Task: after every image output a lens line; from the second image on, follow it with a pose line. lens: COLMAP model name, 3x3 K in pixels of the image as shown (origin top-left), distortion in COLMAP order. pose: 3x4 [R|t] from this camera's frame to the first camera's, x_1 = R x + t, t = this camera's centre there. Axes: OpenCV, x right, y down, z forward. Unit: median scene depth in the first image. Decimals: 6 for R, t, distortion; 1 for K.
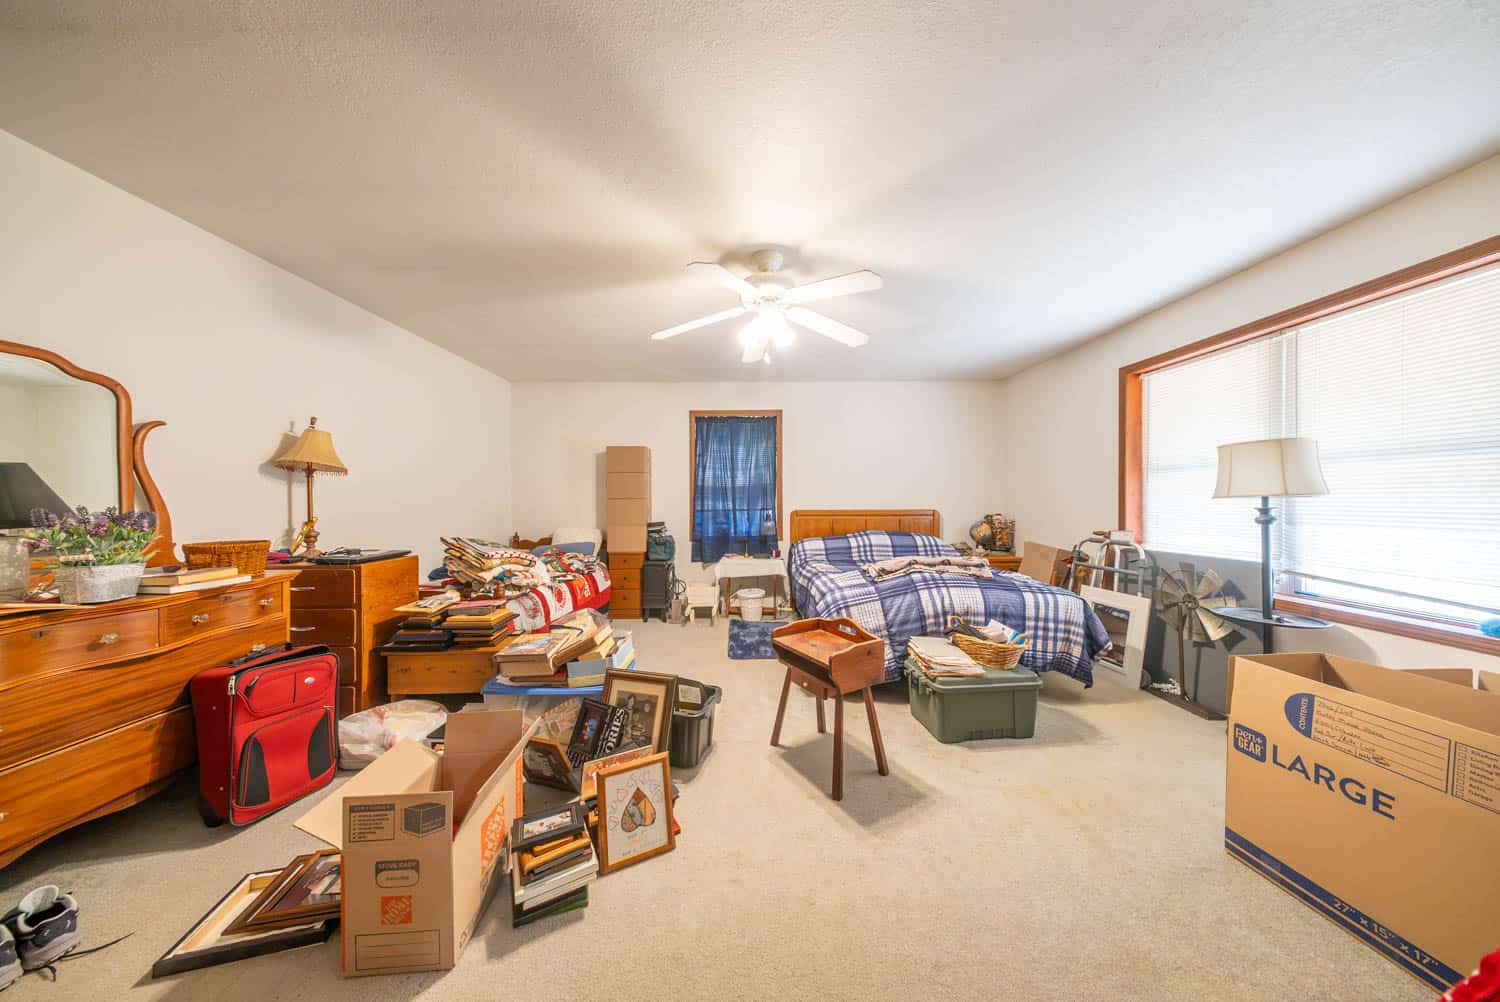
lens RADIAL K [[440.2, 0, 743.1], [0, 440.2, 502.5], [0, 0, 1]] dist [-0.000422, -0.000936]
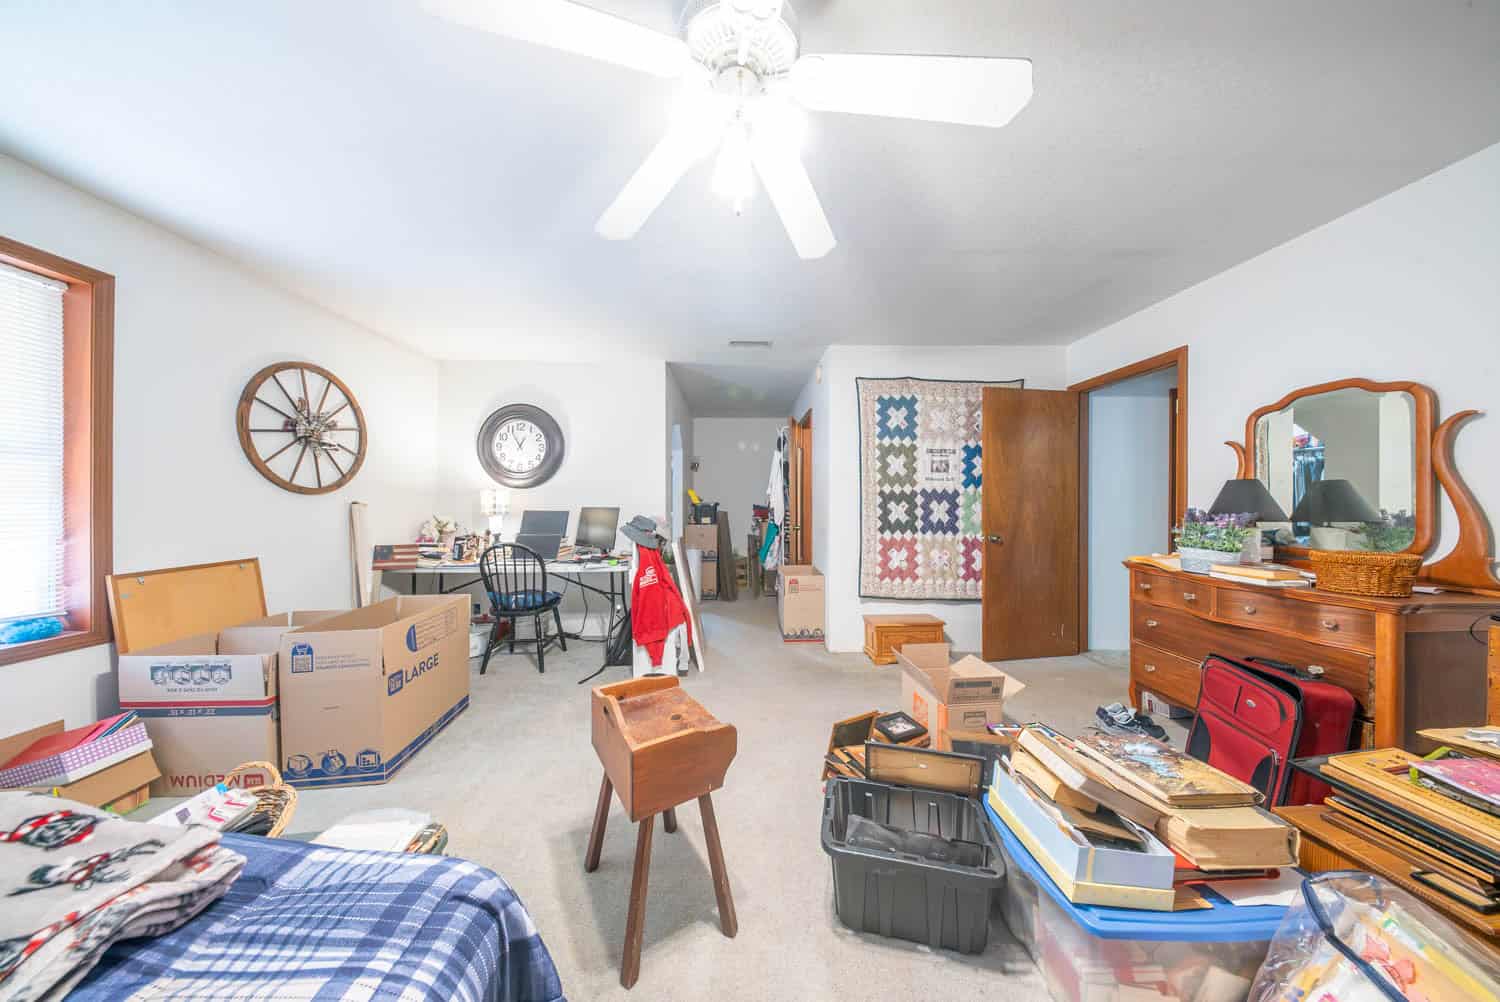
lens RADIAL K [[440.2, 0, 745.0], [0, 440.2, 500.5], [0, 0, 1]] dist [-0.000422, -0.000936]
pose [[-0.999836, -0.000838, -0.018095, 0.023217], [-0.000880, 0.999997, 0.002364, -0.008973], [0.018092, 0.002379, -0.999833, 1.007502]]
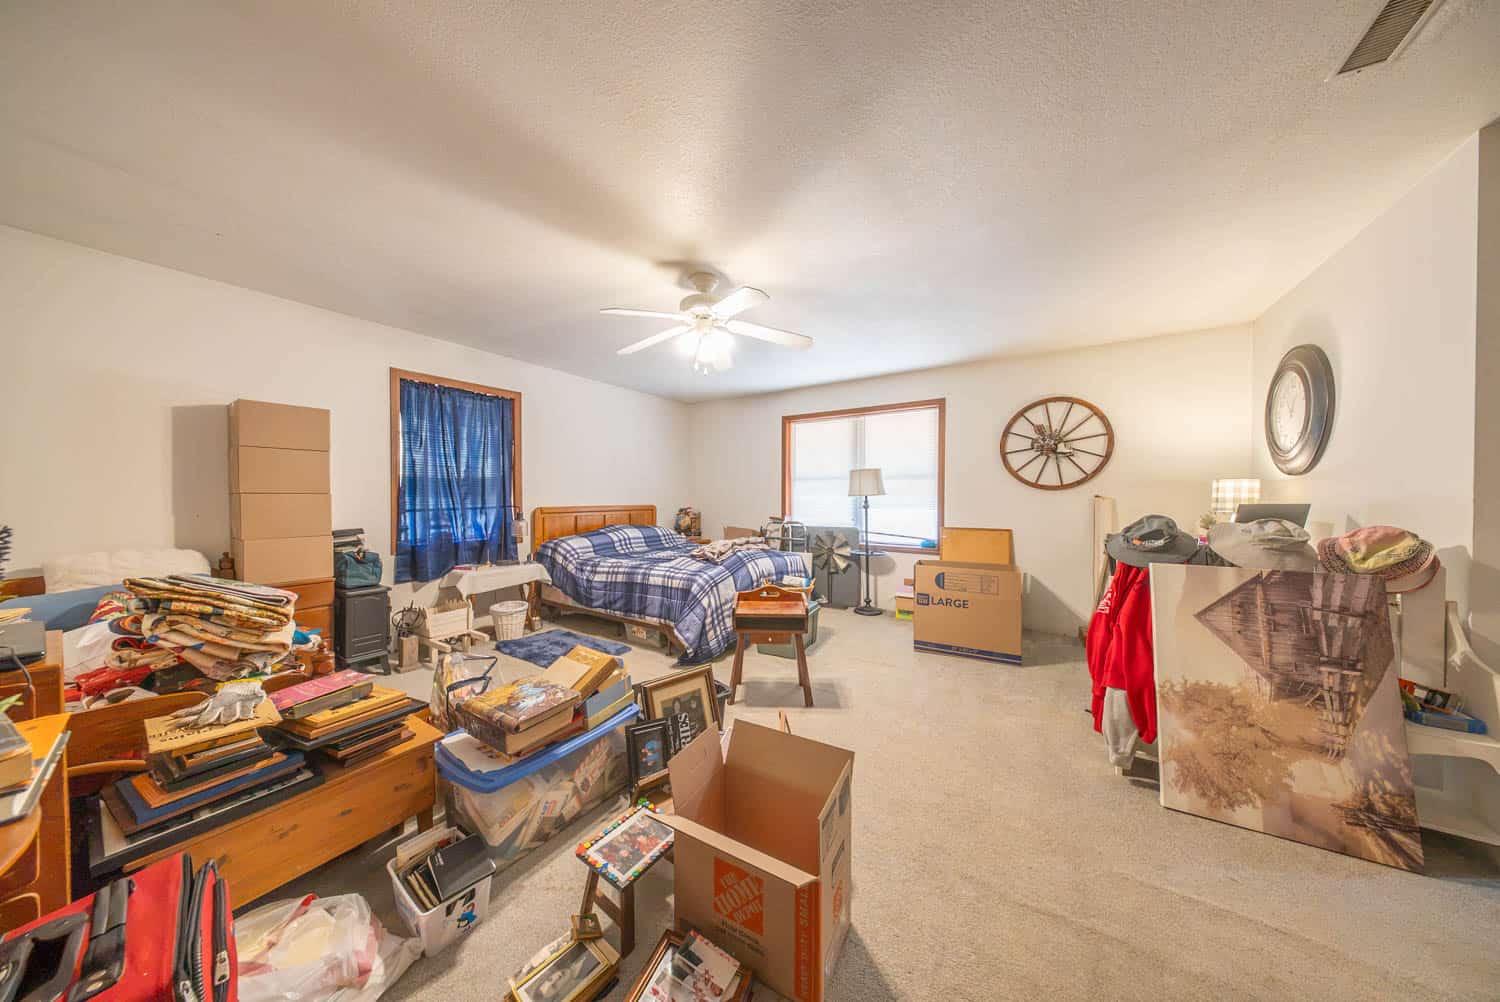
lens RADIAL K [[440.2, 0, 746.8], [0, 440.2, 503.0], [0, 0, 1]] dist [-0.000422, -0.000936]
pose [[0.556797, -0.010342, 0.830584, -0.575026], [0.003265, 0.999942, 0.010263, 0.000426], [-0.830642, -0.003003, 0.556799, 0.203226]]
